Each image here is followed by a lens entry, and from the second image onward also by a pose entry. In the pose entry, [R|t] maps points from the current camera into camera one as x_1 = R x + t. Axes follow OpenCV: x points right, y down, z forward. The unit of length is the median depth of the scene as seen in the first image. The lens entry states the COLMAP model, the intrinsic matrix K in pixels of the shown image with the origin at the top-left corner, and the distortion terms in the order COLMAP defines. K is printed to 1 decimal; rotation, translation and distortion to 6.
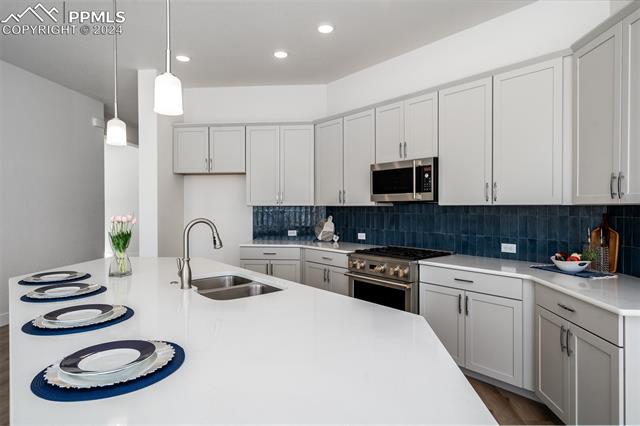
lens RADIAL K [[364.9, 0, 320.0], [0, 364.9, 213.0], [0, 0, 1]] dist [0.016296, -0.000202]
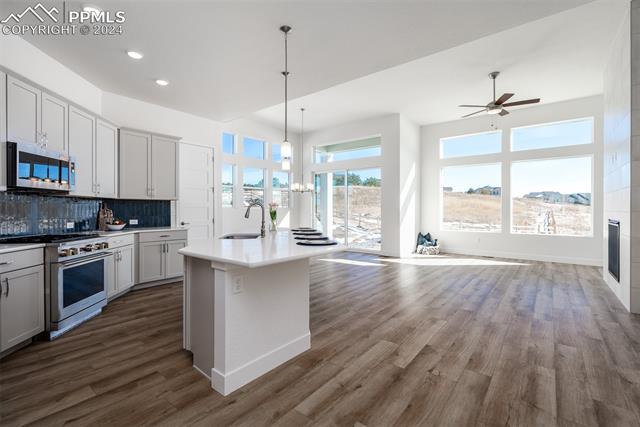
lens RADIAL K [[290.6, 0, 316.8], [0, 290.6, 212.3], [0, 0, 1]] dist [-0.002128, 0.000448]
pose [[-0.832242, -0.004180, 0.554396, -0.905578], [0.008771, 0.999747, 0.020705, 0.024340], [-0.554343, 0.022094, -0.831995, 1.302856]]
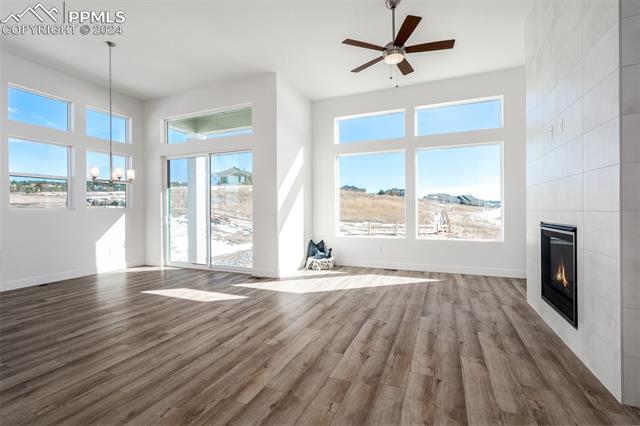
lens RADIAL K [[292.4, 0, 319.0], [0, 292.4, 212.1], [0, 0, 1]] dist [-0.001661, 0.000077]
pose [[-0.951782, 0.005463, 0.306727, -0.894943], [0.012422, 0.999708, 0.020743, 0.035602], [-0.306524, 0.023553, -0.951572, 0.550544]]
